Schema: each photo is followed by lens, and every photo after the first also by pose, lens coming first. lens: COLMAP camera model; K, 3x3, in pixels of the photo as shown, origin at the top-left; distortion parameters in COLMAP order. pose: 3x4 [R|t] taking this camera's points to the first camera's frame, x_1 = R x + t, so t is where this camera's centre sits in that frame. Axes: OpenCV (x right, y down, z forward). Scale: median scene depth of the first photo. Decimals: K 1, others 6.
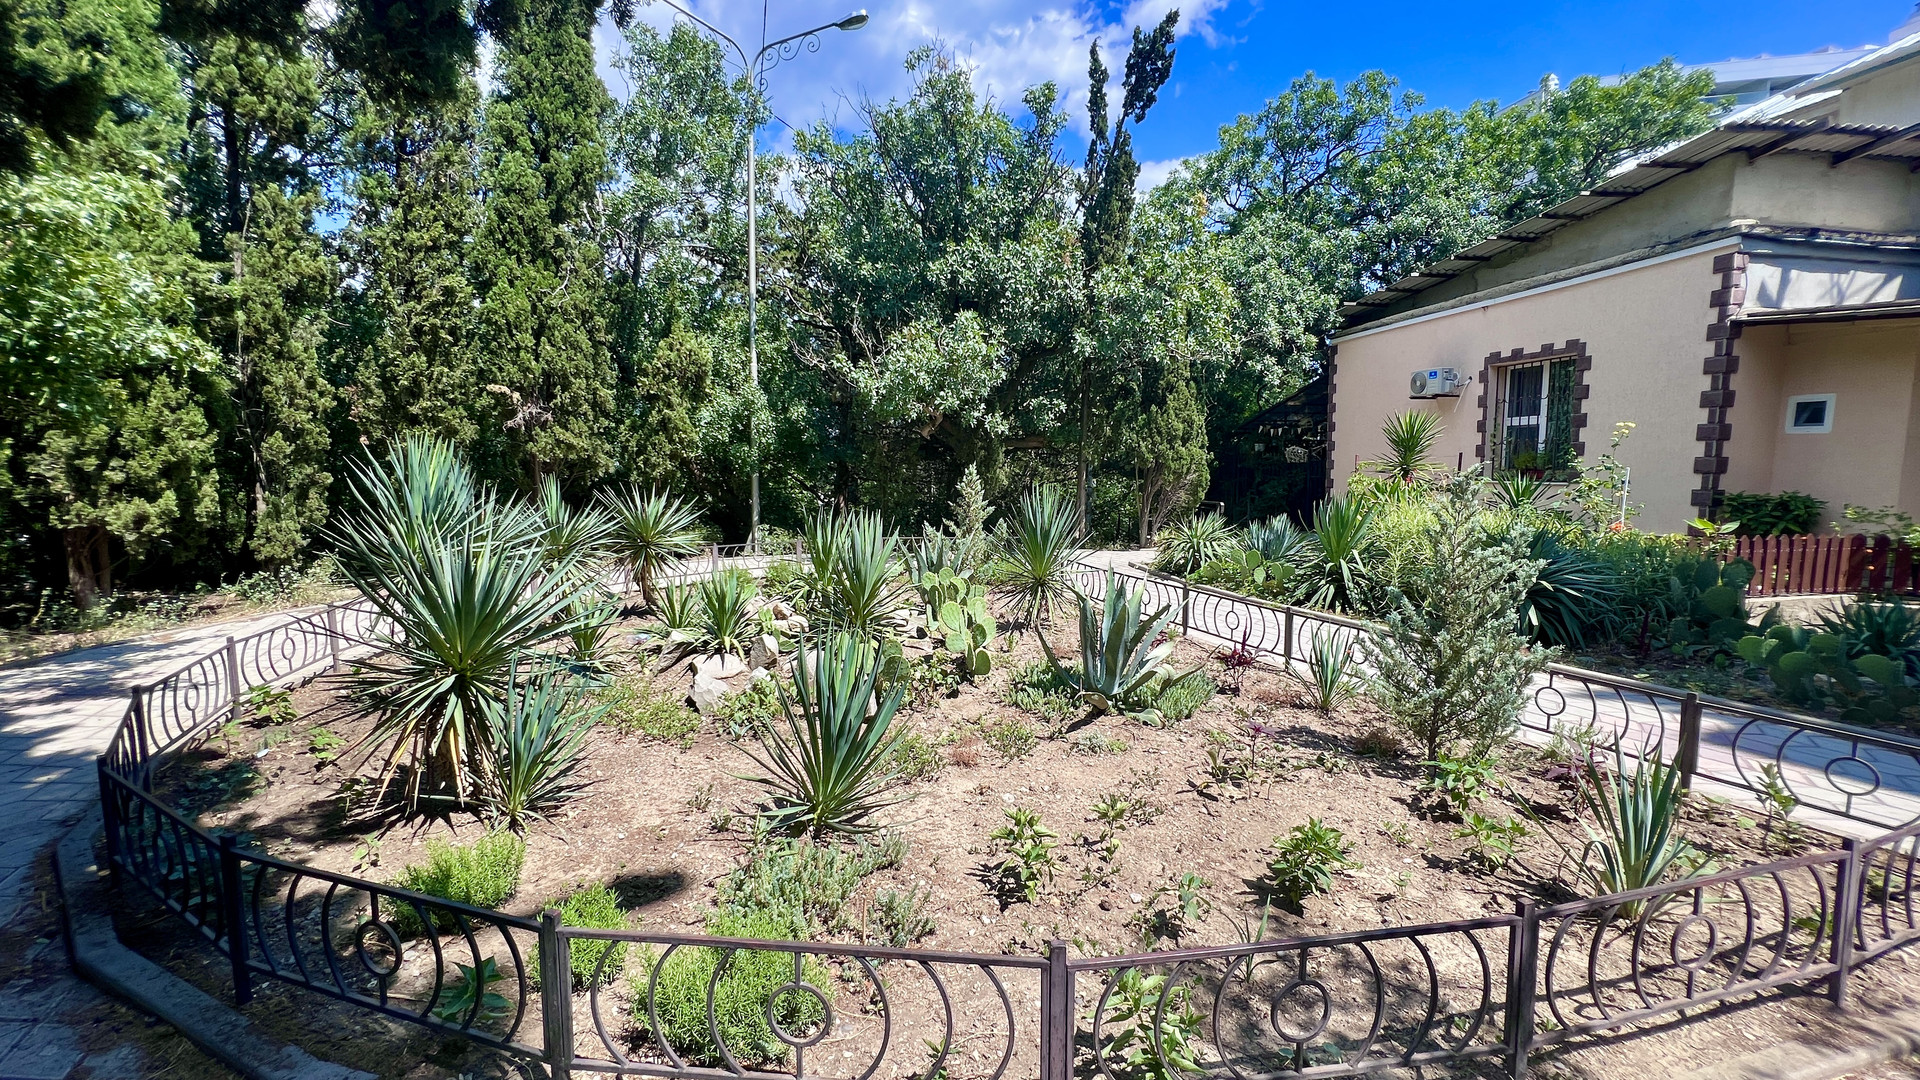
lens RADIAL K [[769.6, 0, 957.8], [0, 769.6, 539.2], [0, 0, 1]] dist [-0.004325, 0.002179]
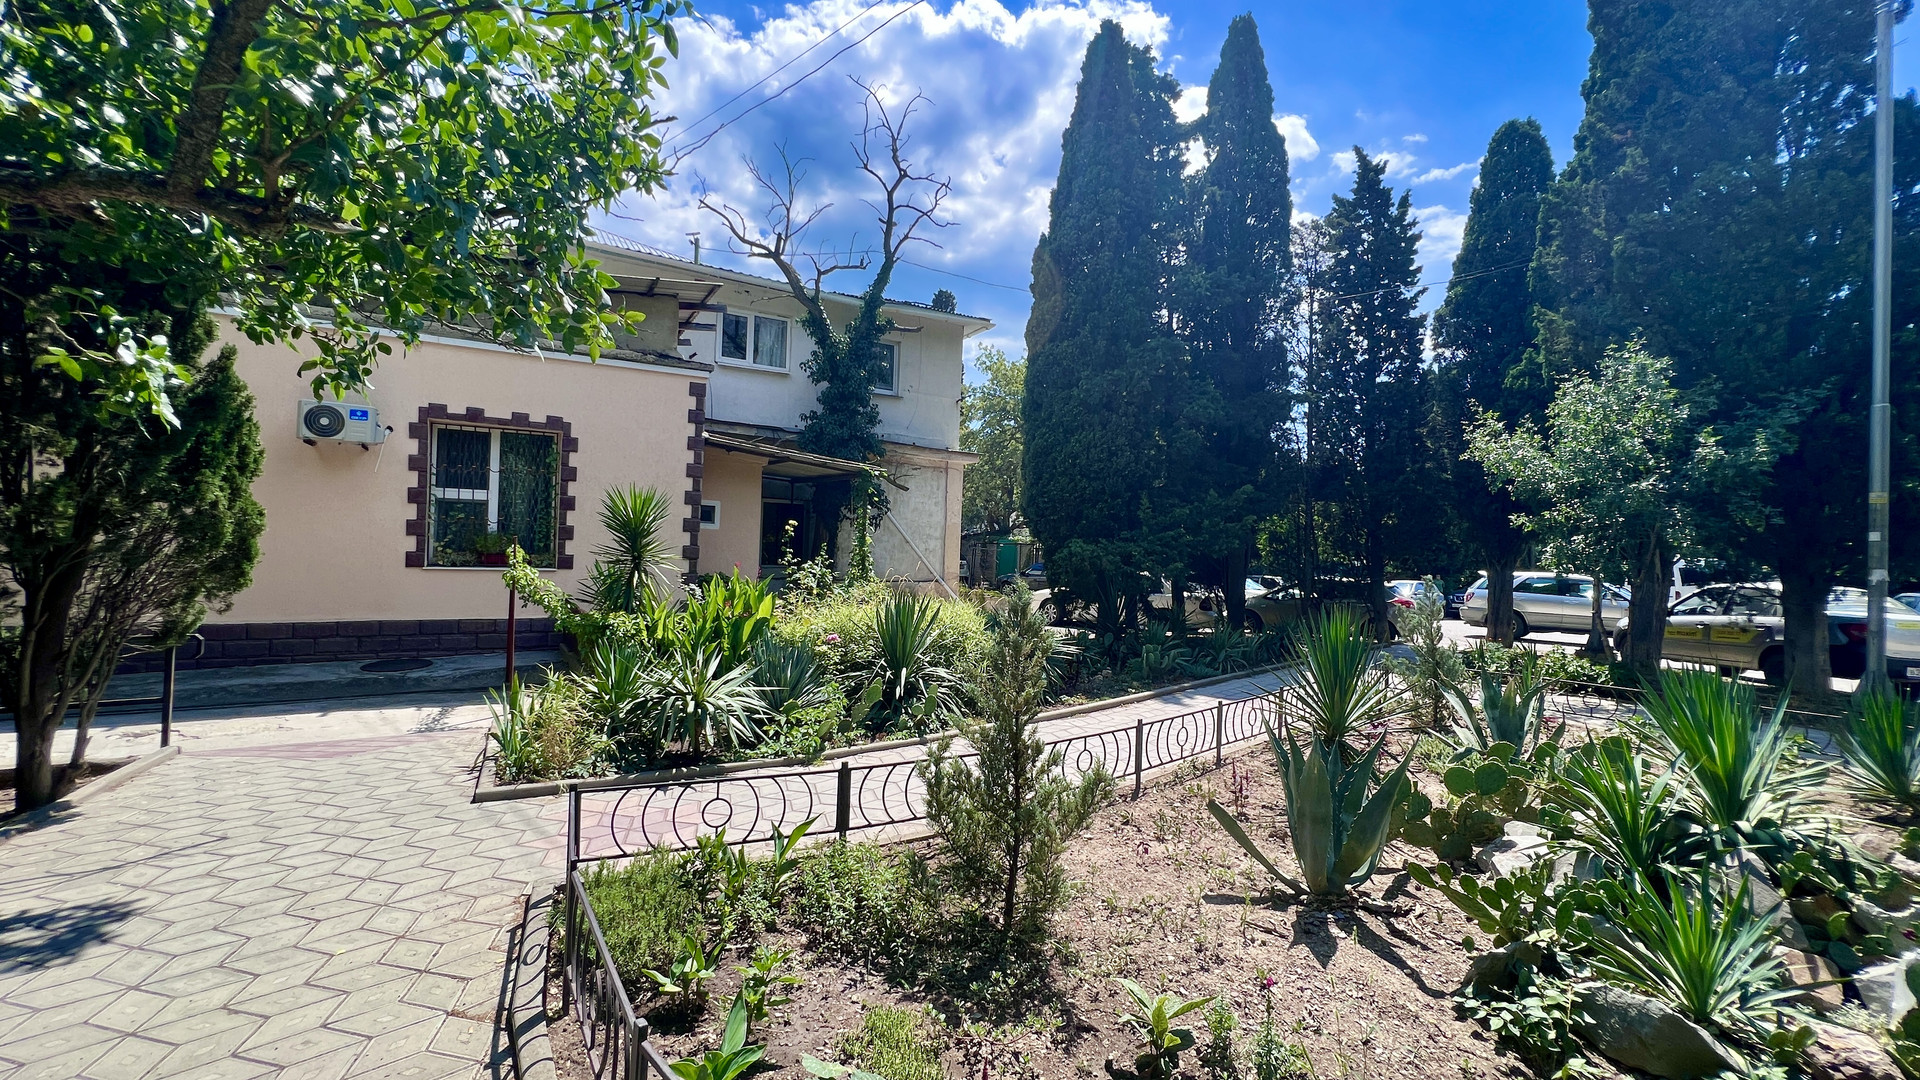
lens RADIAL K [[769.6, 0, 956.2], [0, 769.6, 541.9], [0, 0, 1]] dist [-0.004325, 0.002179]
pose [[-0.357121, 0.008078, 0.934023, -0.224589], [0.065578, 0.997712, 0.016445, -0.080944], [-0.931753, 0.067124, -0.356833, 0.798954]]
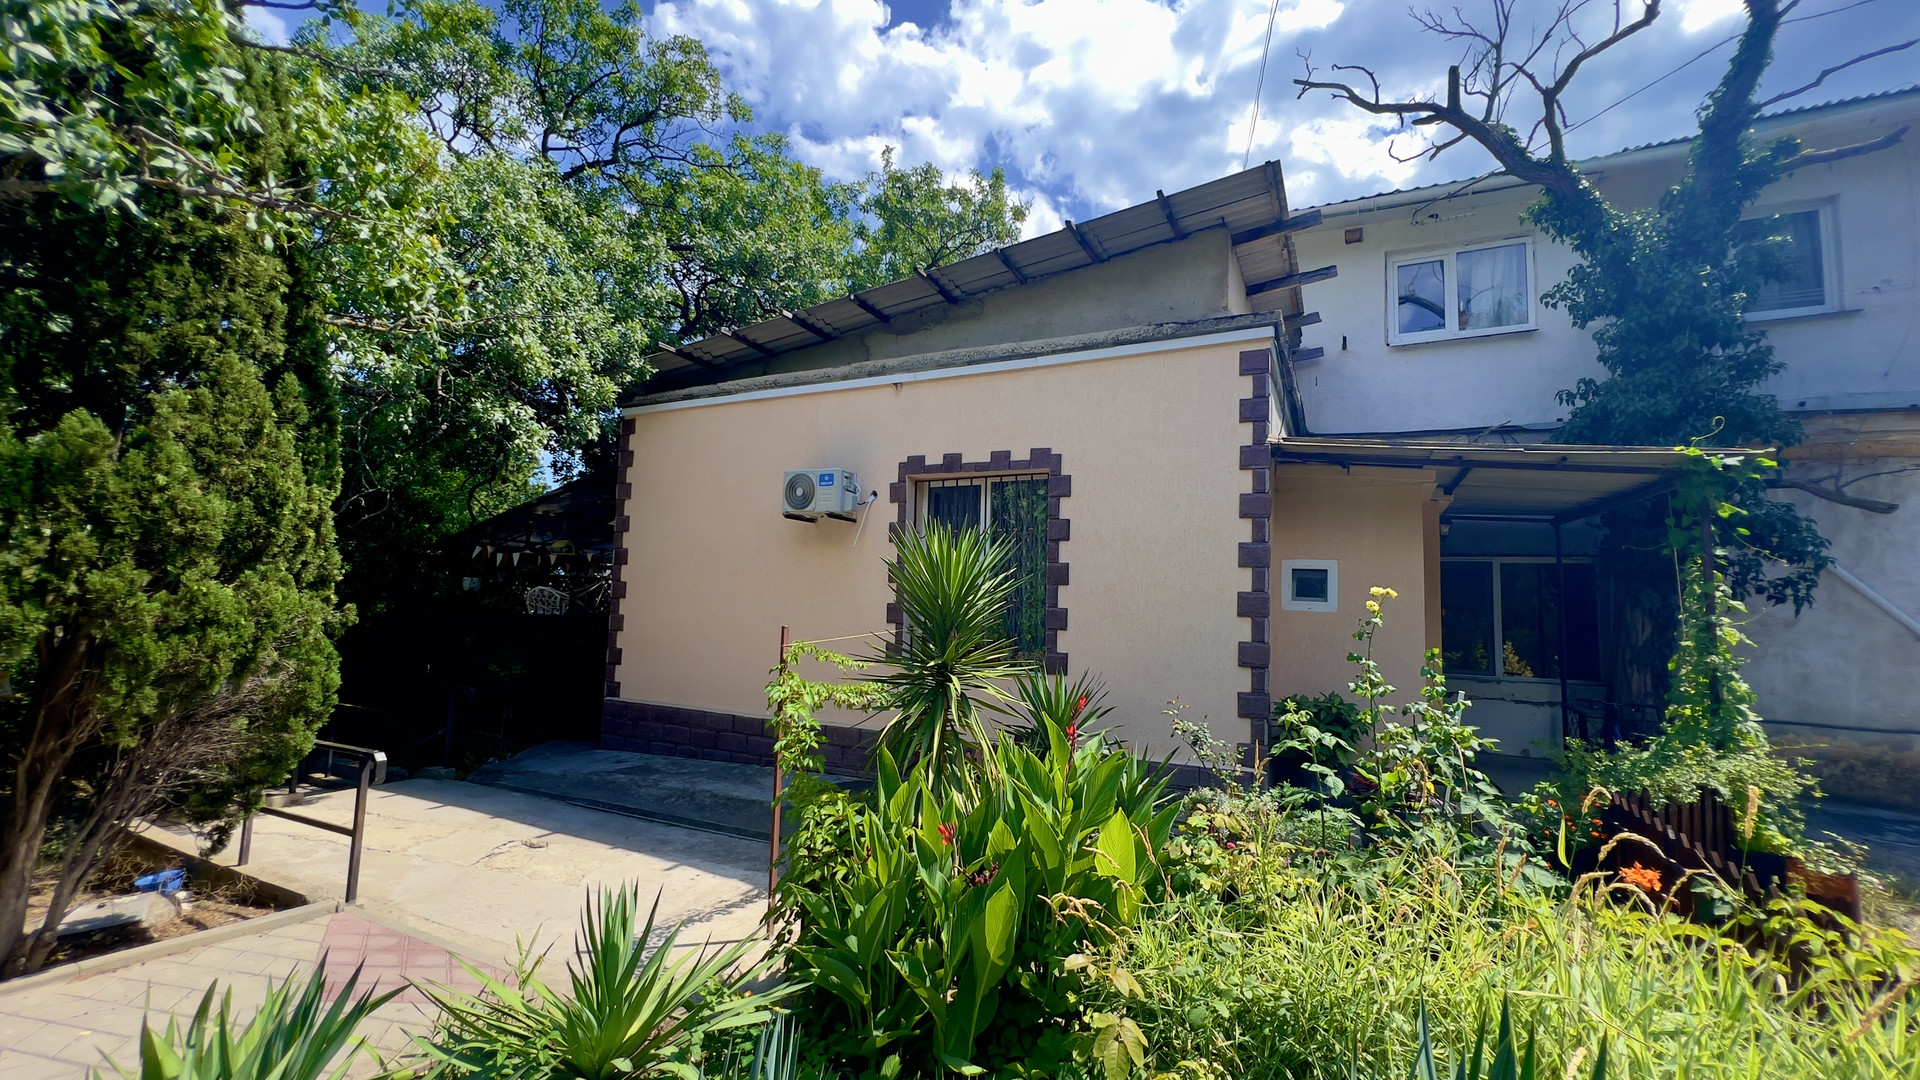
lens RADIAL K [[769.6, 0, 956.4], [0, 769.6, 535.2], [0, 0, 1]] dist [-0.004325, 0.002179]
pose [[0.577392, 0.100280, 0.810285, 0.220925], [0.046273, 0.986814, -0.155100, -0.082279], [-0.815154, 0.127048, 0.565139, 0.632165]]
